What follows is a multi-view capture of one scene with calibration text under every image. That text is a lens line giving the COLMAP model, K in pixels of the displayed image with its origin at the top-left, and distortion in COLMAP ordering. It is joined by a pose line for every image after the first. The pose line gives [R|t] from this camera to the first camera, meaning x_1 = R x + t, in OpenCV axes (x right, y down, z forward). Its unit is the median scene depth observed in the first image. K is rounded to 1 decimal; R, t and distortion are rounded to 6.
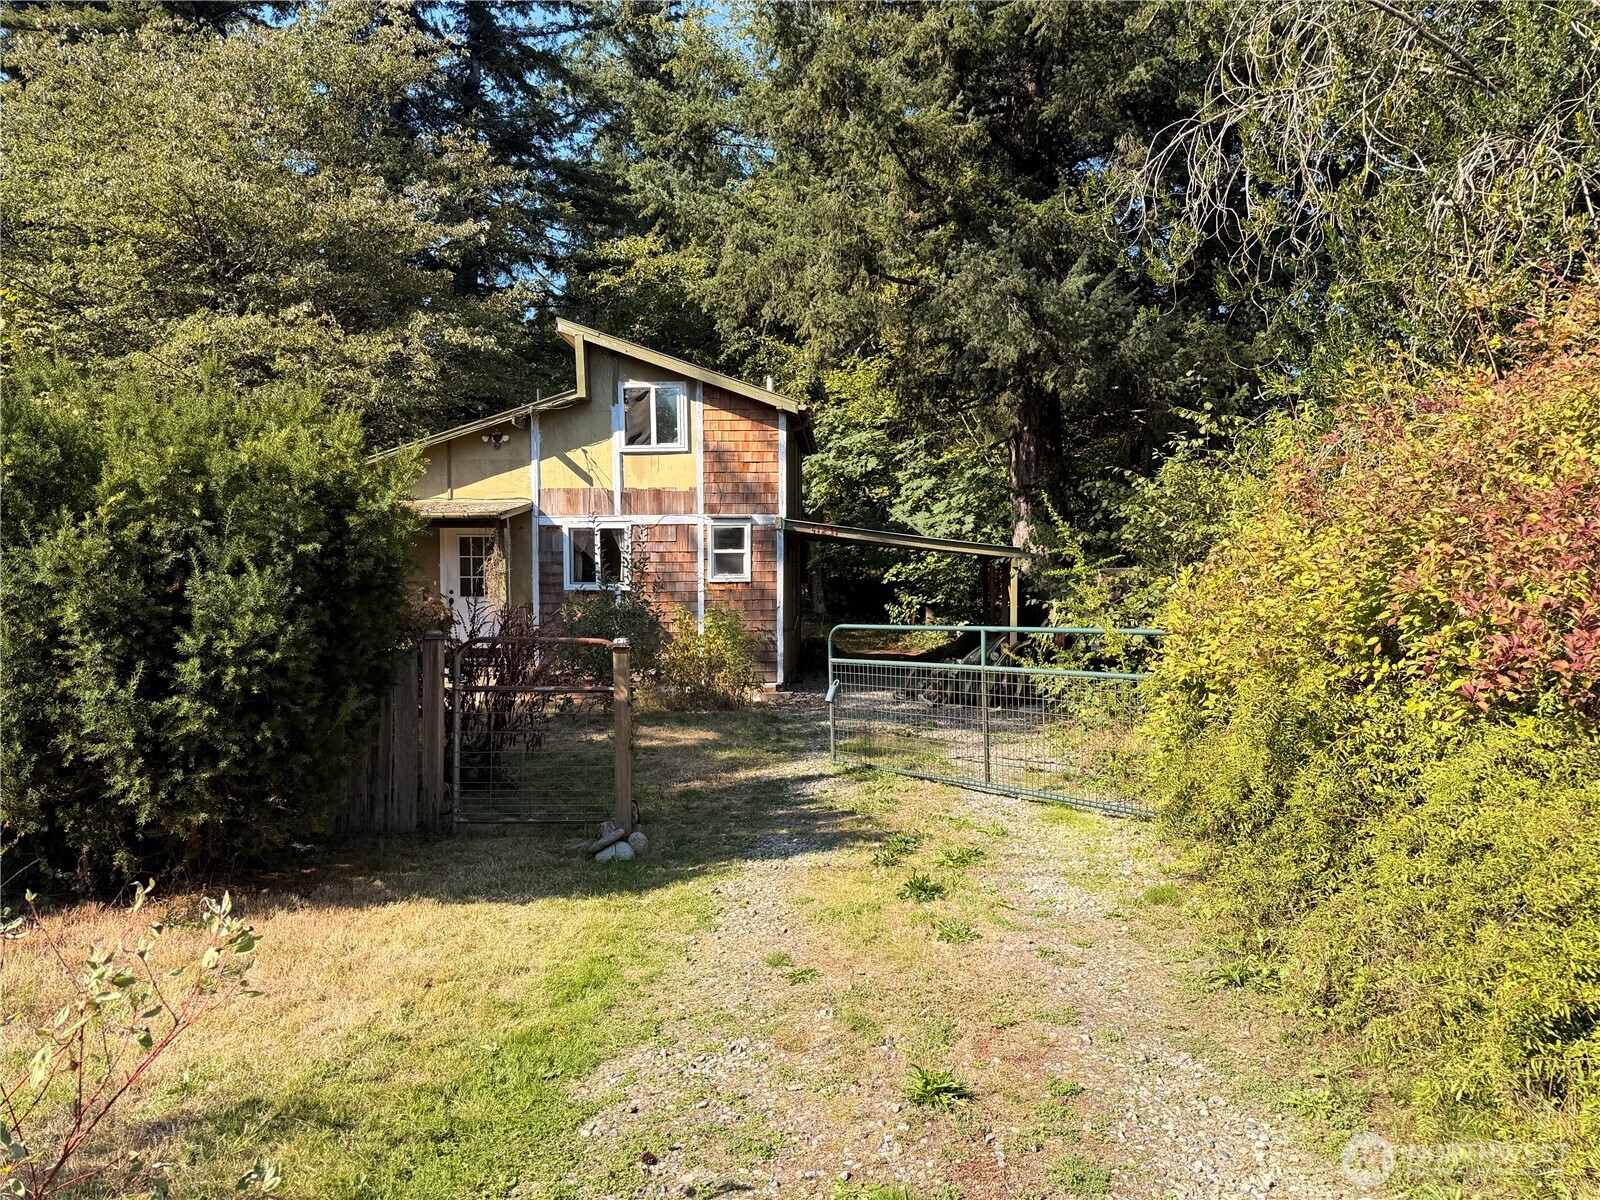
lens RADIAL K [[1147.7, 0, 803.1], [0, 1147.7, 602.3], [0, 0, 1]] dist [0.127546, -0.171335]
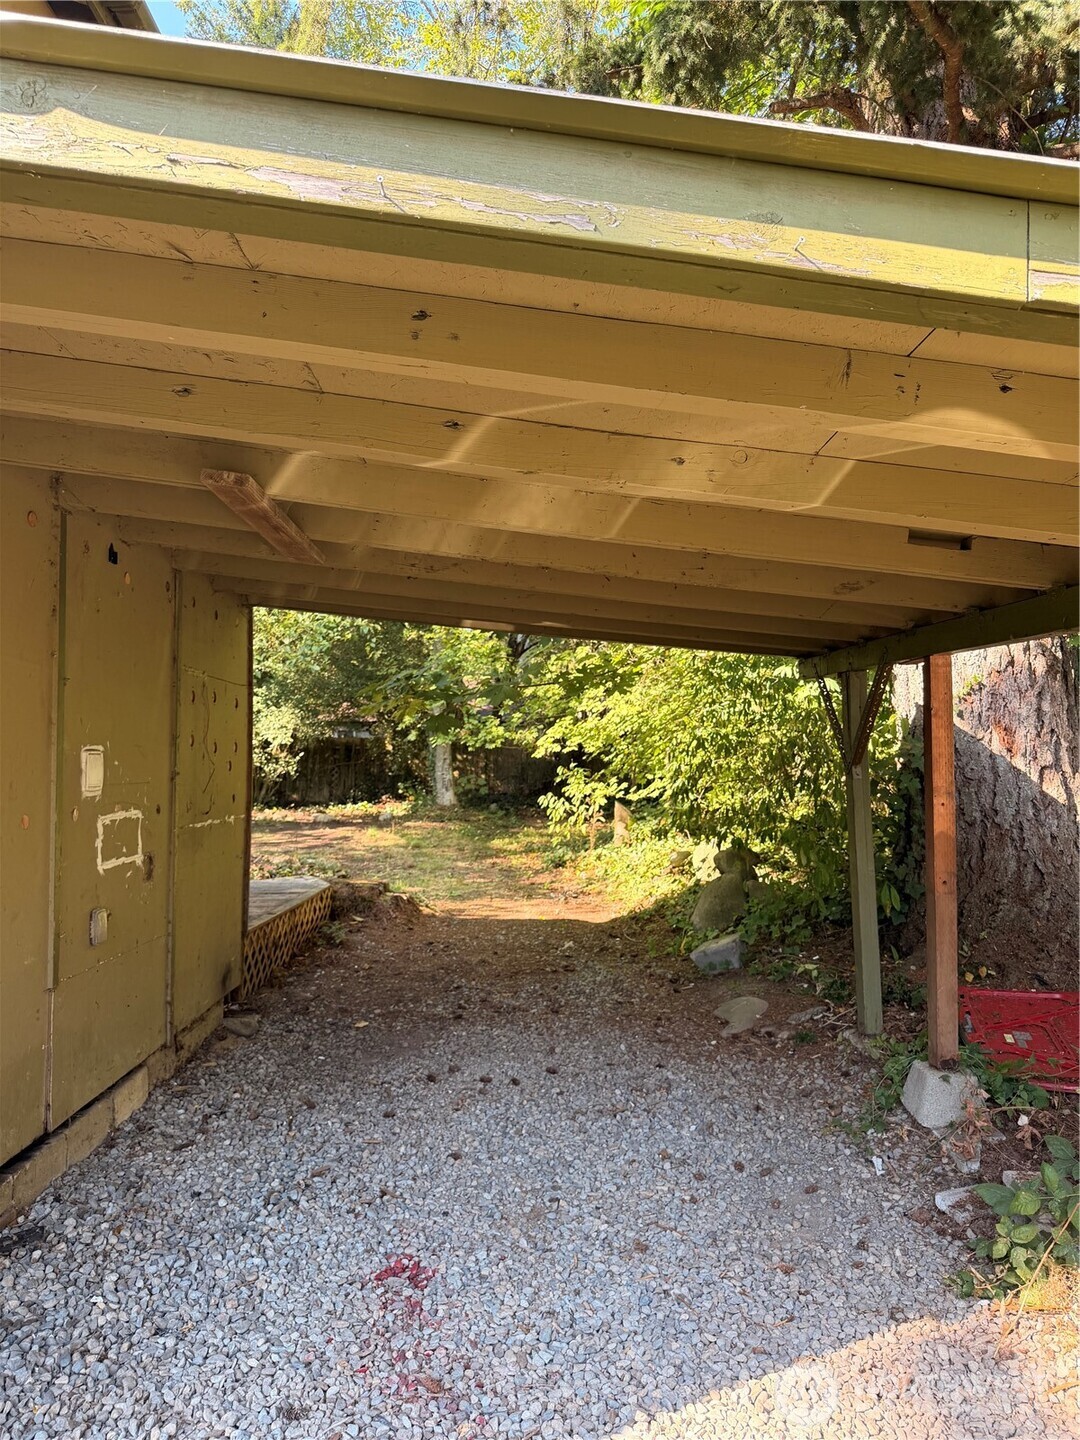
lens RADIAL K [[1031.7, 0, 527.3], [0, 1031.7, 718.9], [0, 0, 1]] dist [0.154253, -0.202563]
pose [[0.999002, 0.001465, 0.044649, 0.076101], [0.001334, 0.998037, -0.062606, -0.006953], [-0.044653, 0.062603, 0.997039, 0.901304]]
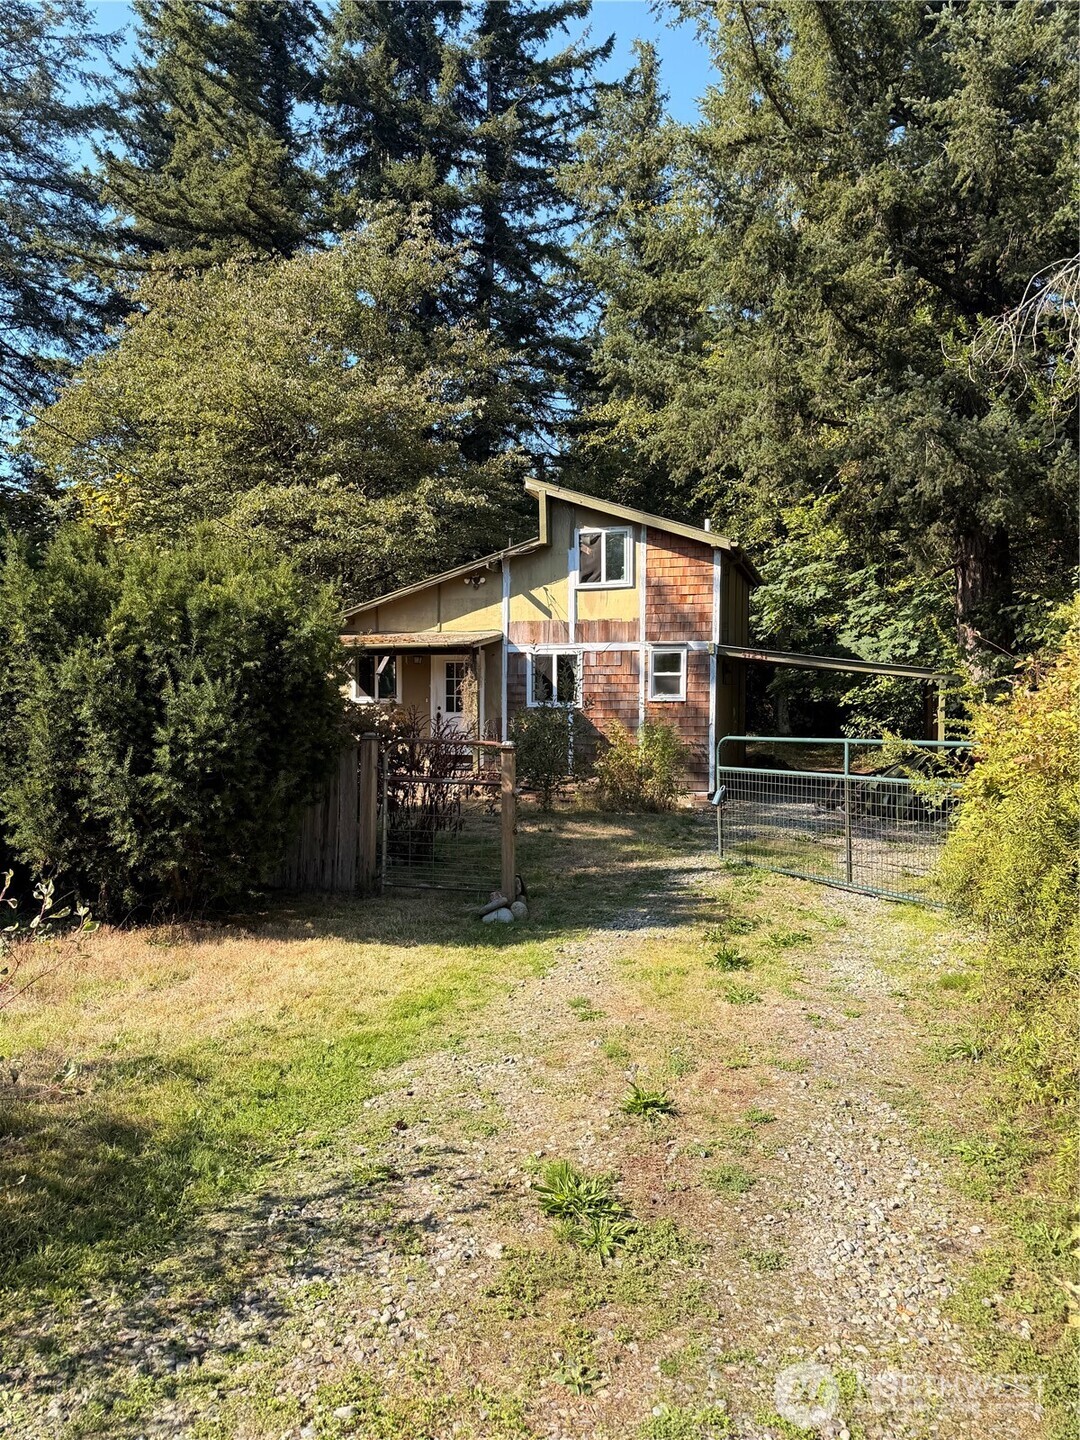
lens RADIAL K [[1031.7, 0, 527.3], [0, 1031.7, 718.9], [0, 0, 1]] dist [0.154253, -0.202563]
pose [[0.967100, 0.012257, -0.254100, 0.061791], [-0.013553, 0.999903, -0.003349, 0.005042], [0.254034, 0.006683, 0.967172, -0.021059]]
